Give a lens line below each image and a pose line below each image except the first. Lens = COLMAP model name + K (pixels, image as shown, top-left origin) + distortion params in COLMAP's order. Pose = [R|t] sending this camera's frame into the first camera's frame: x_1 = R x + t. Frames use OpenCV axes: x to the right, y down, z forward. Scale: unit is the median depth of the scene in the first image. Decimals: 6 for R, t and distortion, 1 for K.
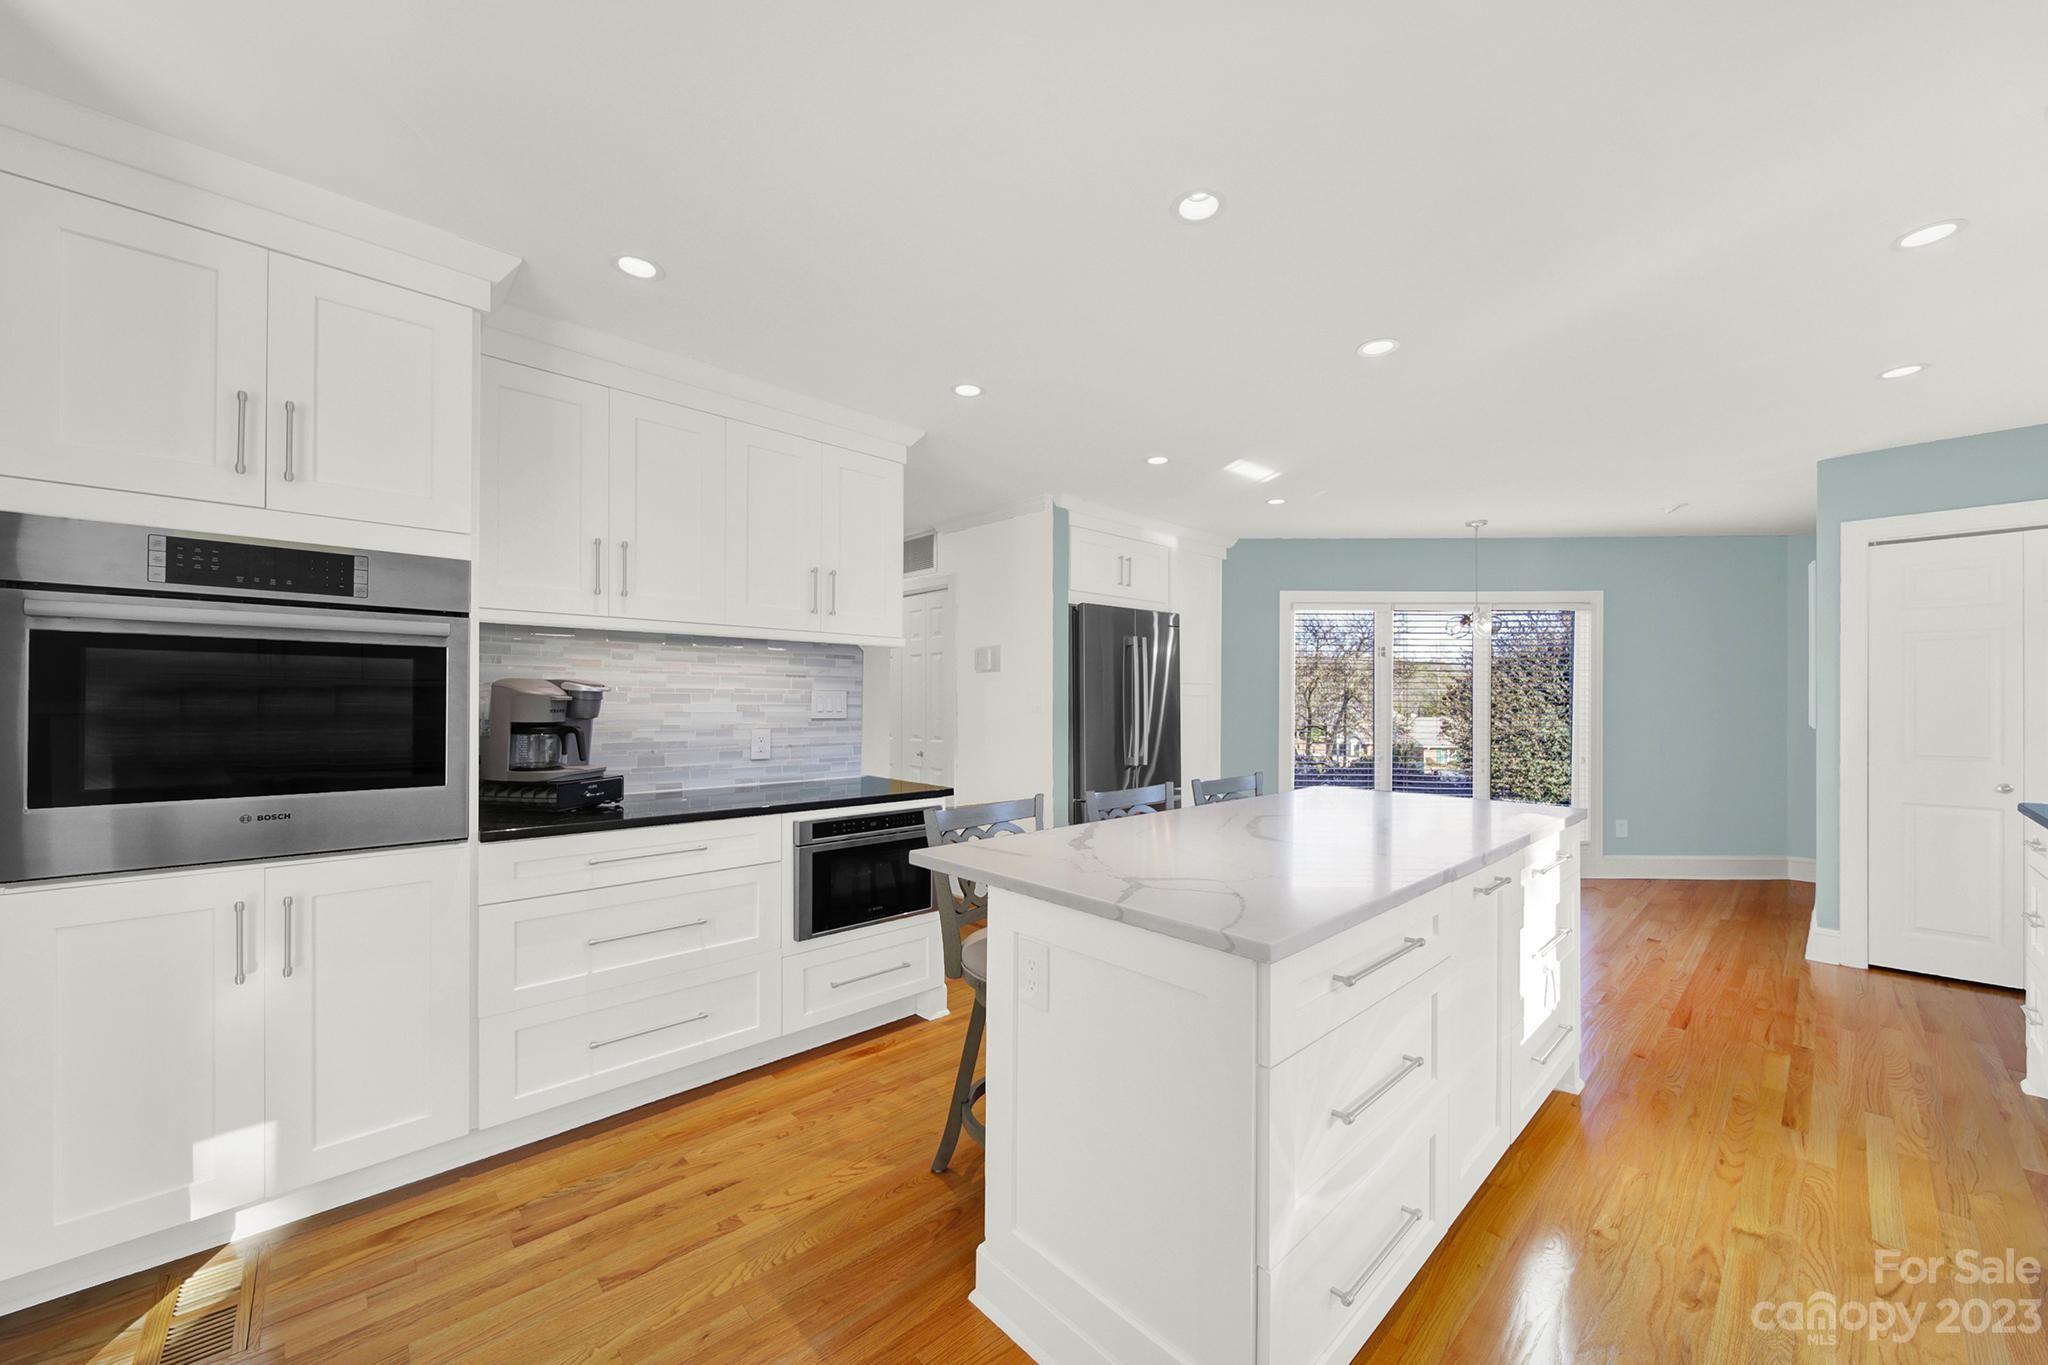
lens RADIAL K [[759.1, 0, 1004.2], [0, 759.1, 698.4], [0, 0, 1]] dist [-0.006720, -0.000351]
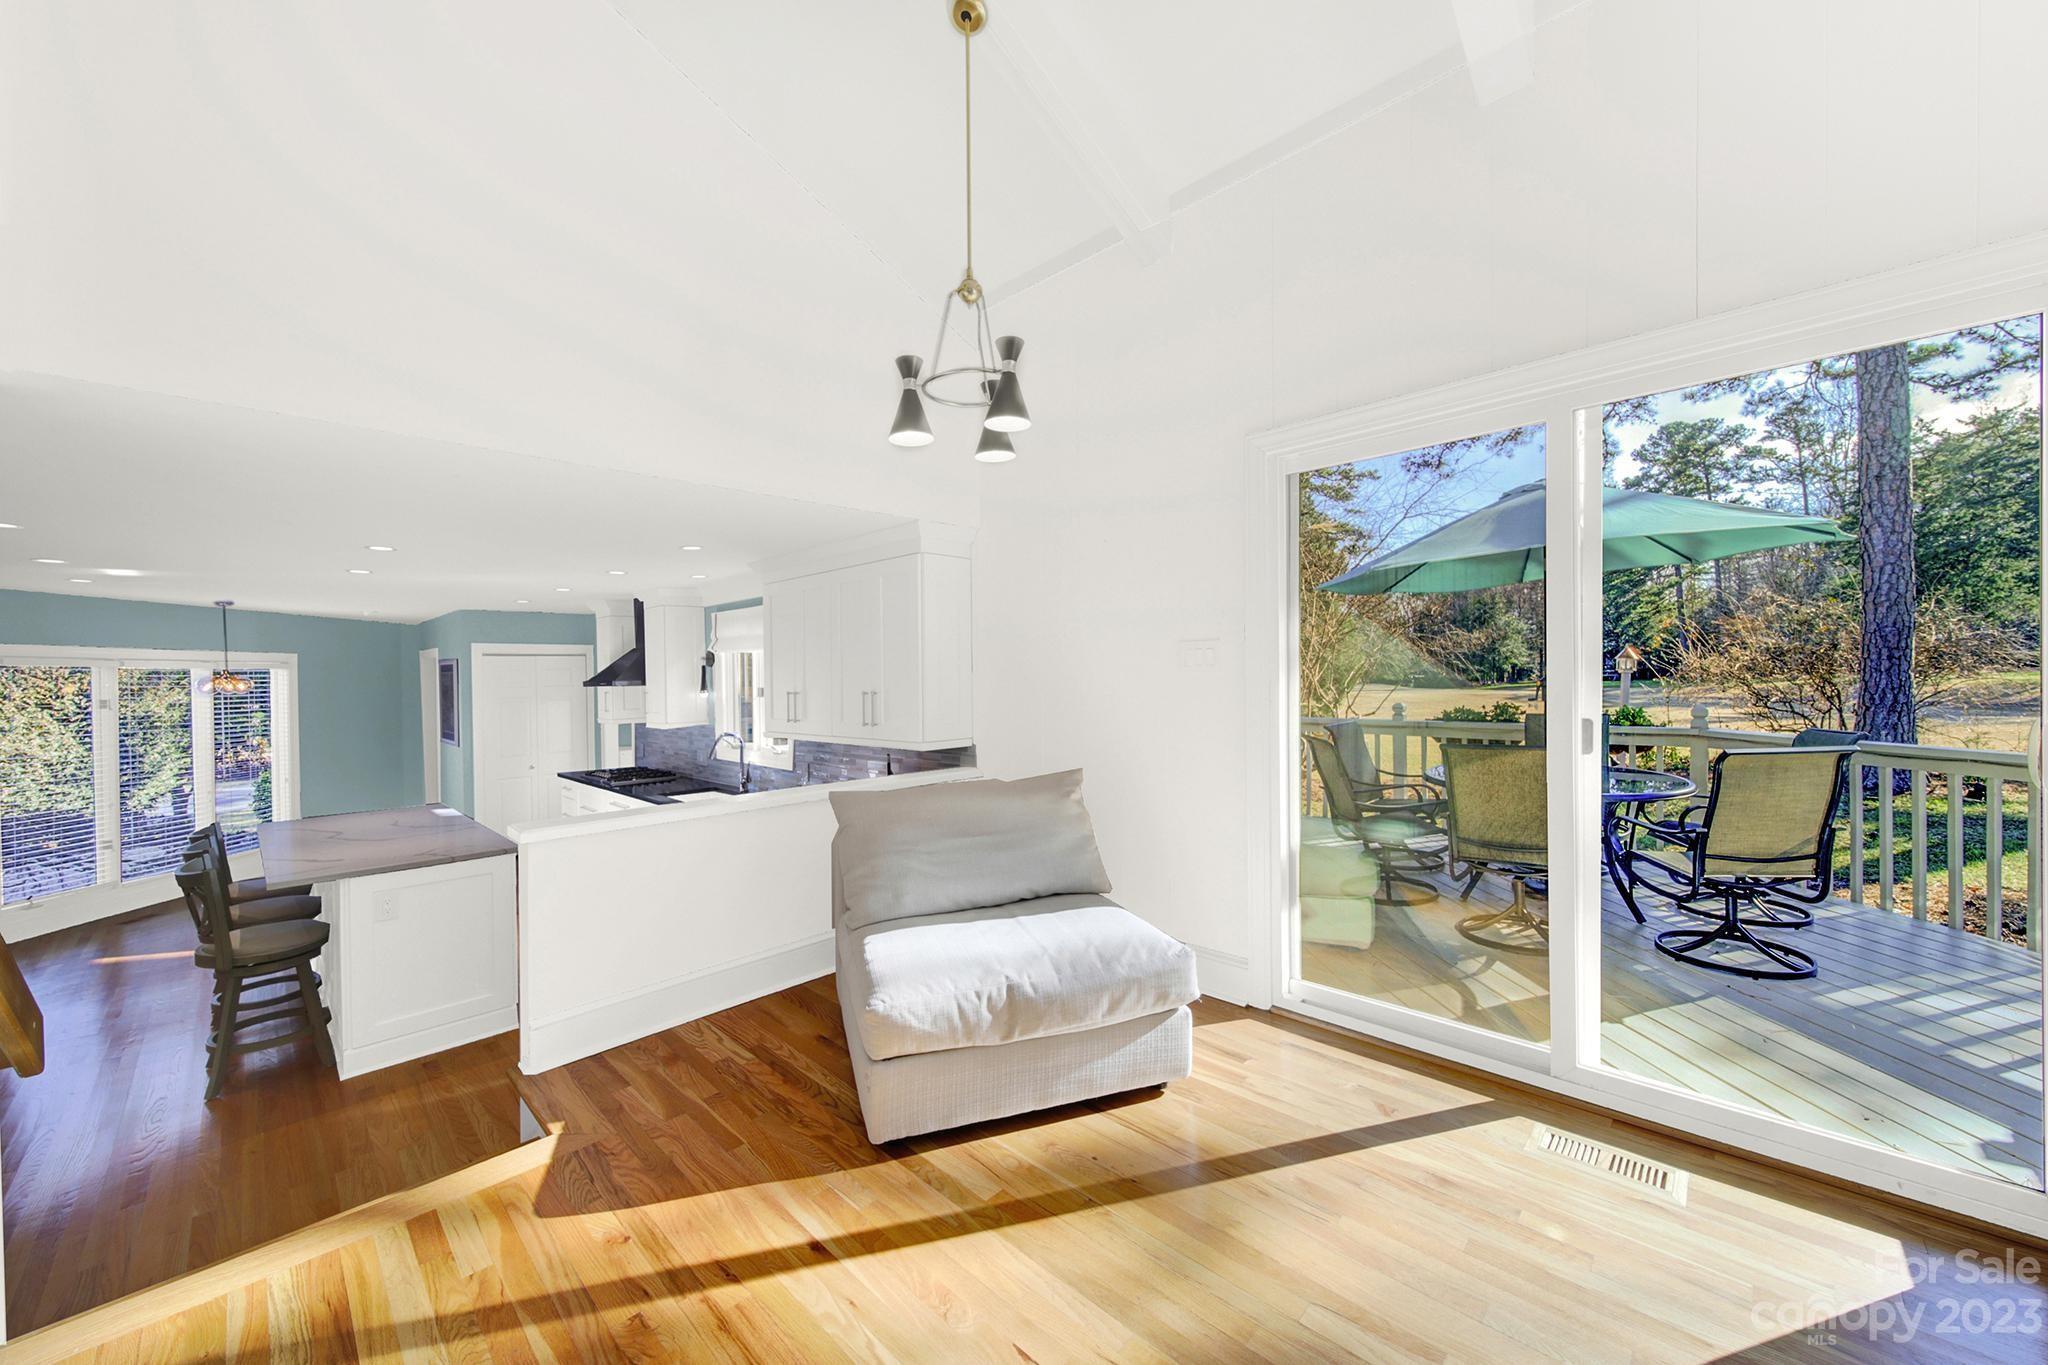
lens RADIAL K [[759.9, 0, 1024.1], [0, 759.9, 673.7], [0, 0, 1]] dist [-0.001330, -0.000408]
pose [[-0.064978, -0.004345, 0.997877, -1.061242], [0.019123, 0.999801, 0.005599, -0.142219], [-0.997703, 0.019447, -0.064882, -0.362304]]
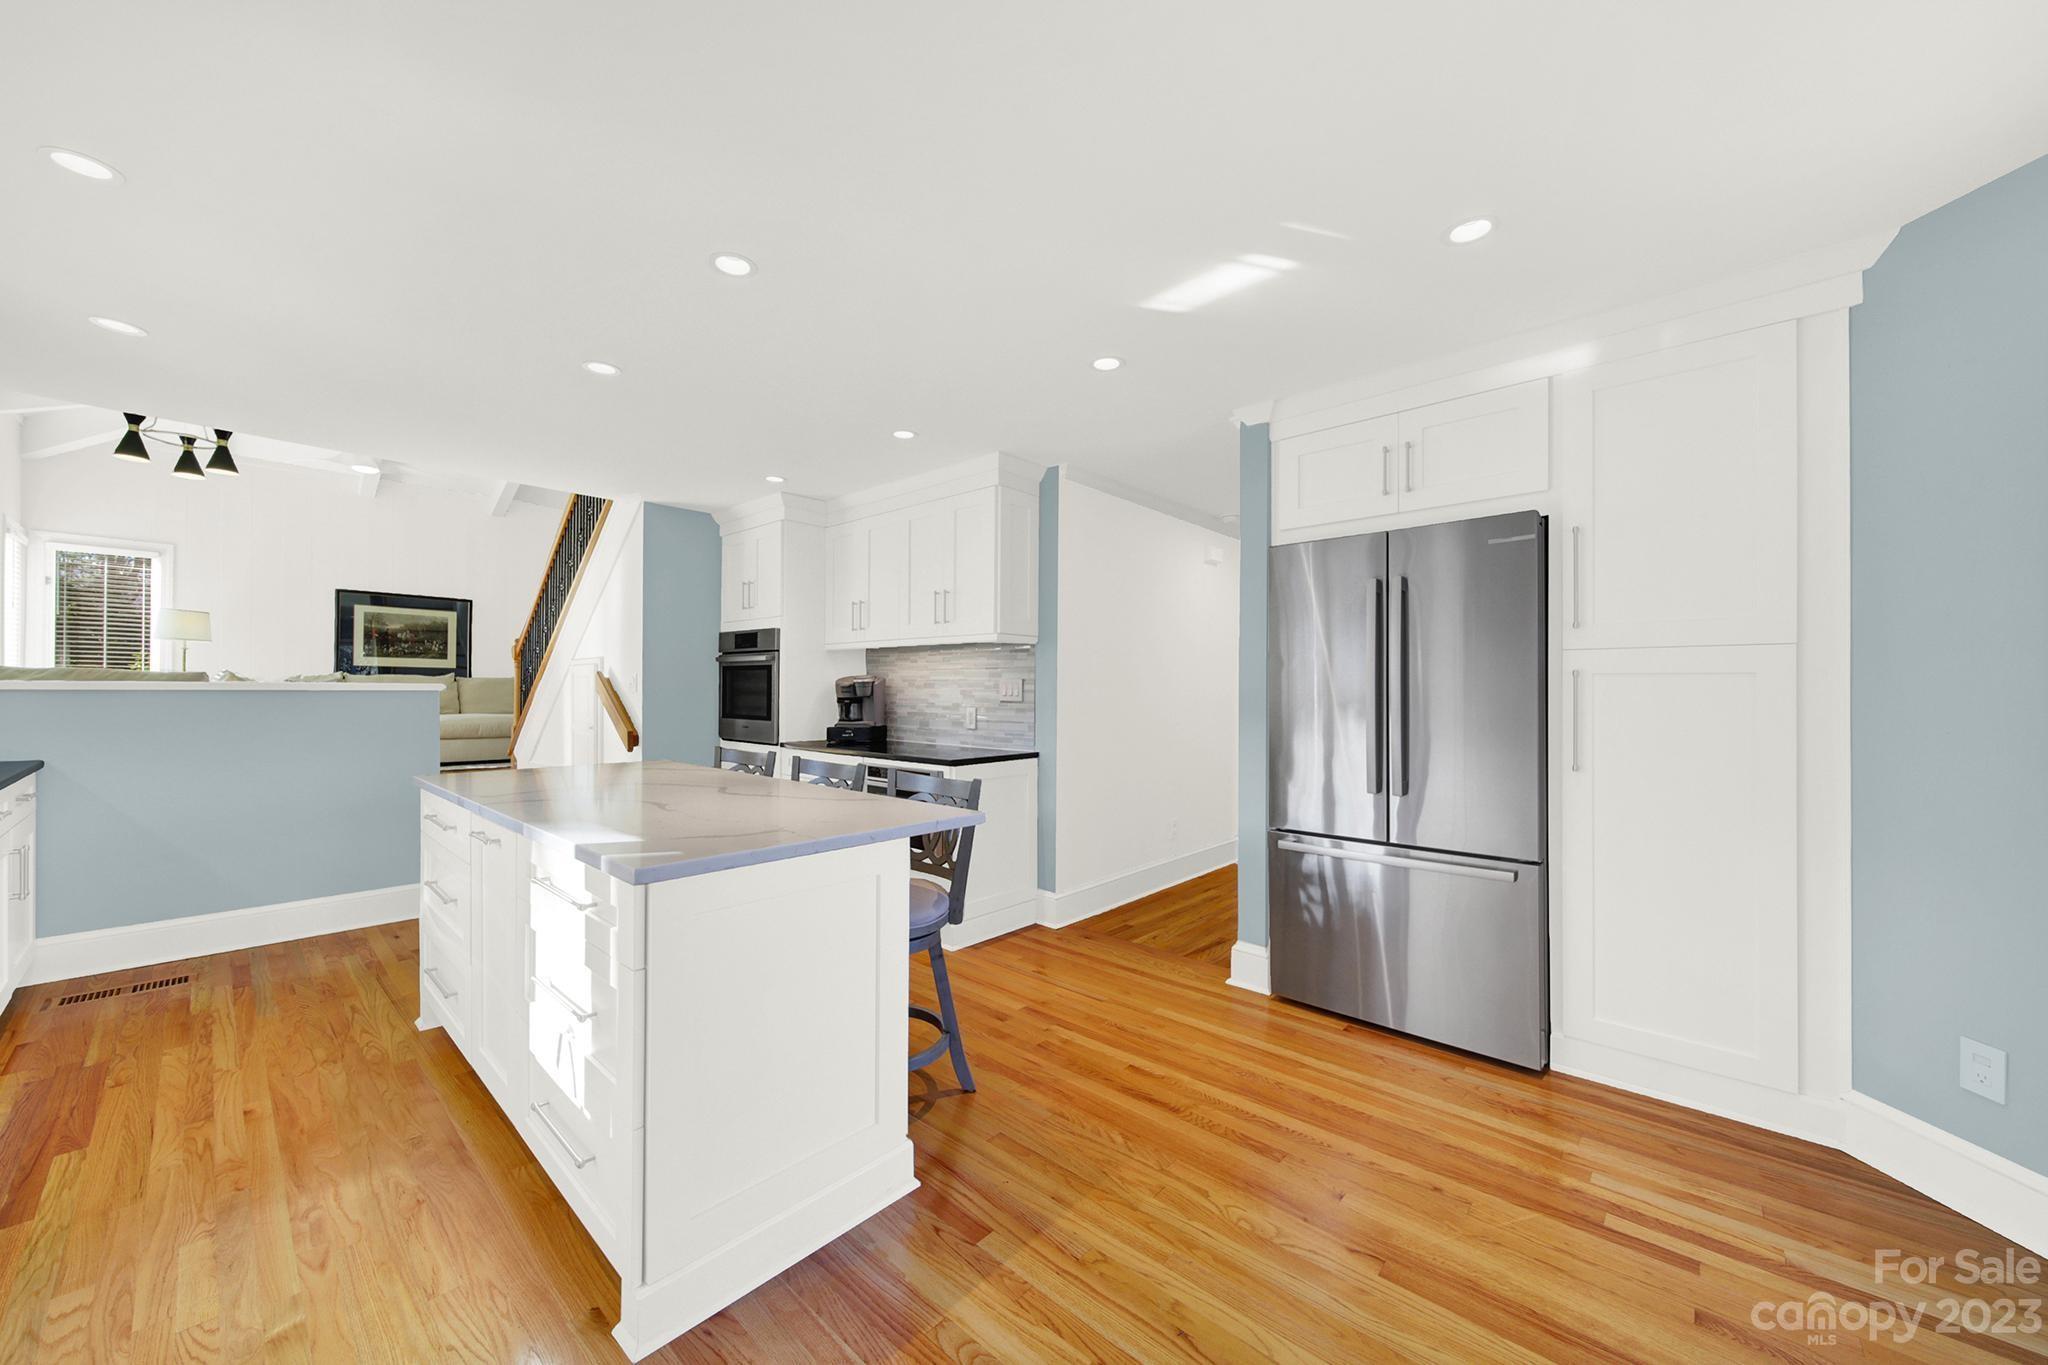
lens RADIAL K [[741.6, 0, 1022.3], [0, 741.6, 682.0], [0, 0, 1]] dist [-0.007562, -0.000059]
pose [[0.102869, -0.016926, -0.994551, 0.997974], [-0.002901, 0.999846, -0.017316, 0.016682], [0.994691, 0.004667, 0.102804, 0.911256]]
